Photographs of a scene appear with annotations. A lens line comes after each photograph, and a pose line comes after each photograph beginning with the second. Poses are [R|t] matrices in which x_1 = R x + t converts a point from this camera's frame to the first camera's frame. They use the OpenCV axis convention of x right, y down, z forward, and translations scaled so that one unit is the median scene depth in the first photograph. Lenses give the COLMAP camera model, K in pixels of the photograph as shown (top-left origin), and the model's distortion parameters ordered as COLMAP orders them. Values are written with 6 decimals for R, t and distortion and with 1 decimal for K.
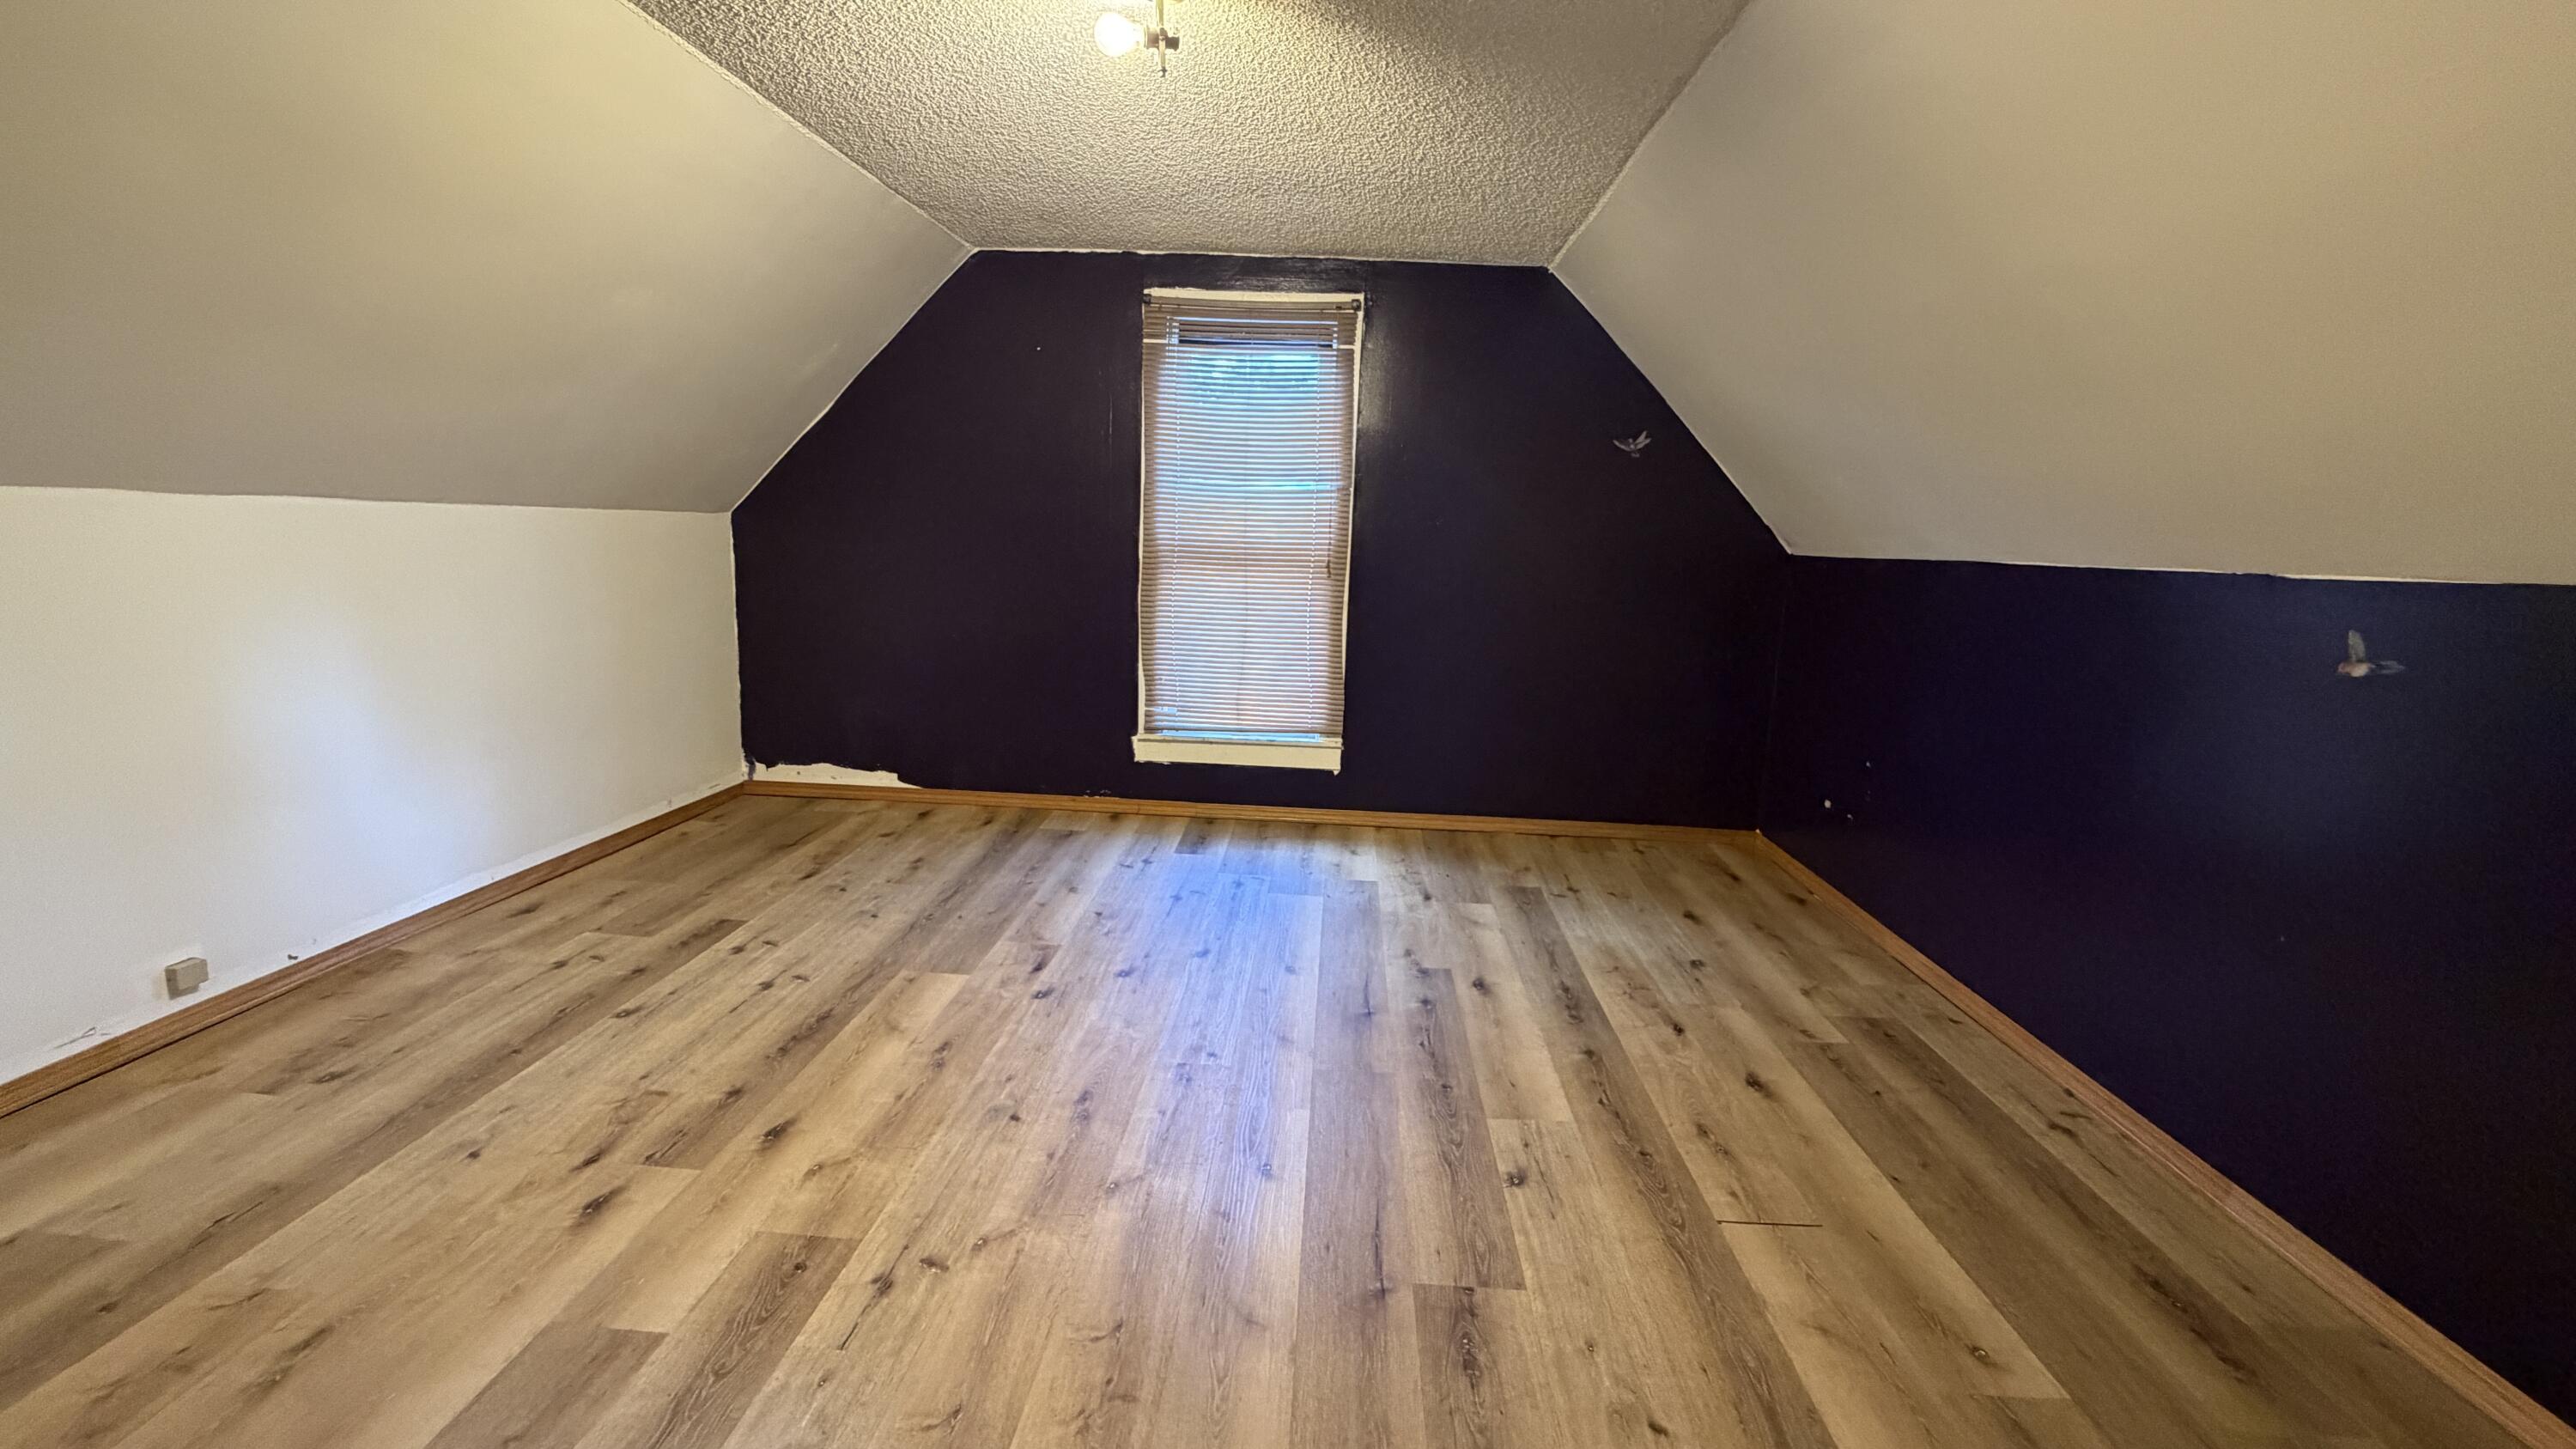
lens RADIAL K [[1029.6, 0, 1280.3], [0, 1029.6, 716.4], [0, 0, 1]] dist [0.000846, 0.000030]
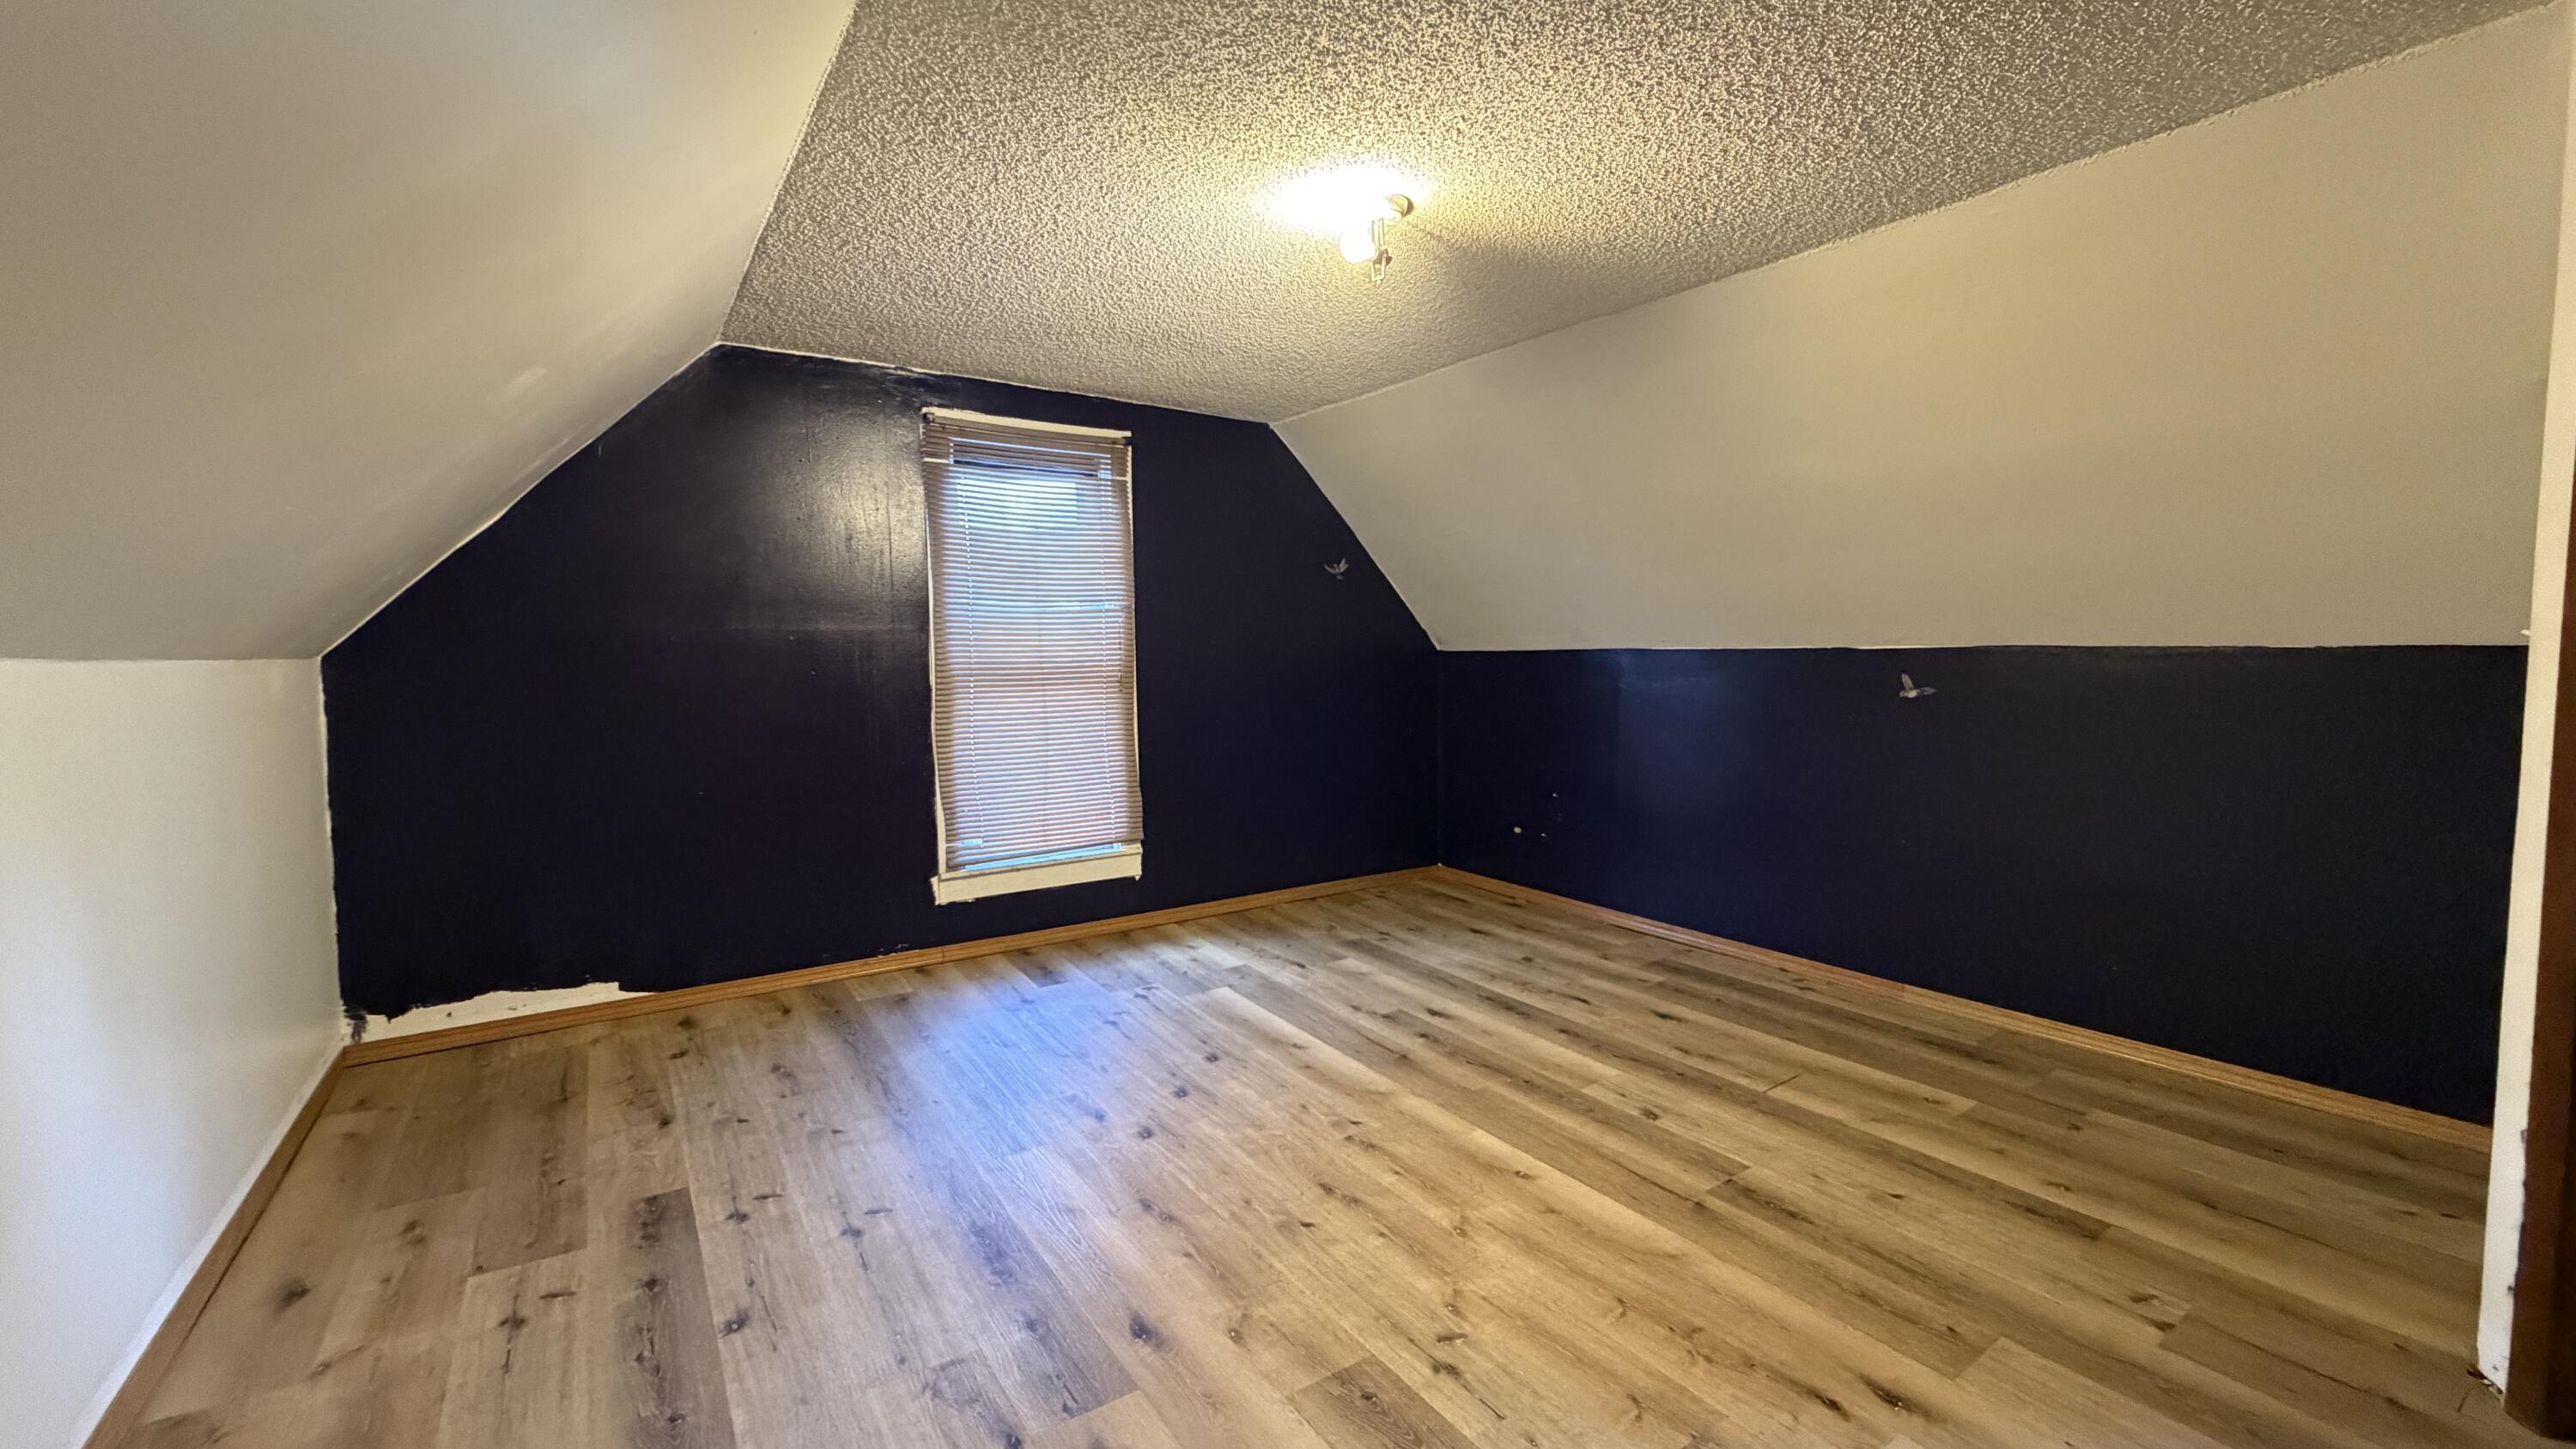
lens RADIAL K [[1029.6, 0, 1280.3], [0, 1029.6, 716.4], [0, 0, 1]] dist [0.000846, 0.000030]
pose [[0.794221, -0.081977, 0.602073, -0.486163], [0.143318, 0.988174, -0.054509, -0.031523], [-0.590485, 0.129580, 0.796578, 0.079704]]
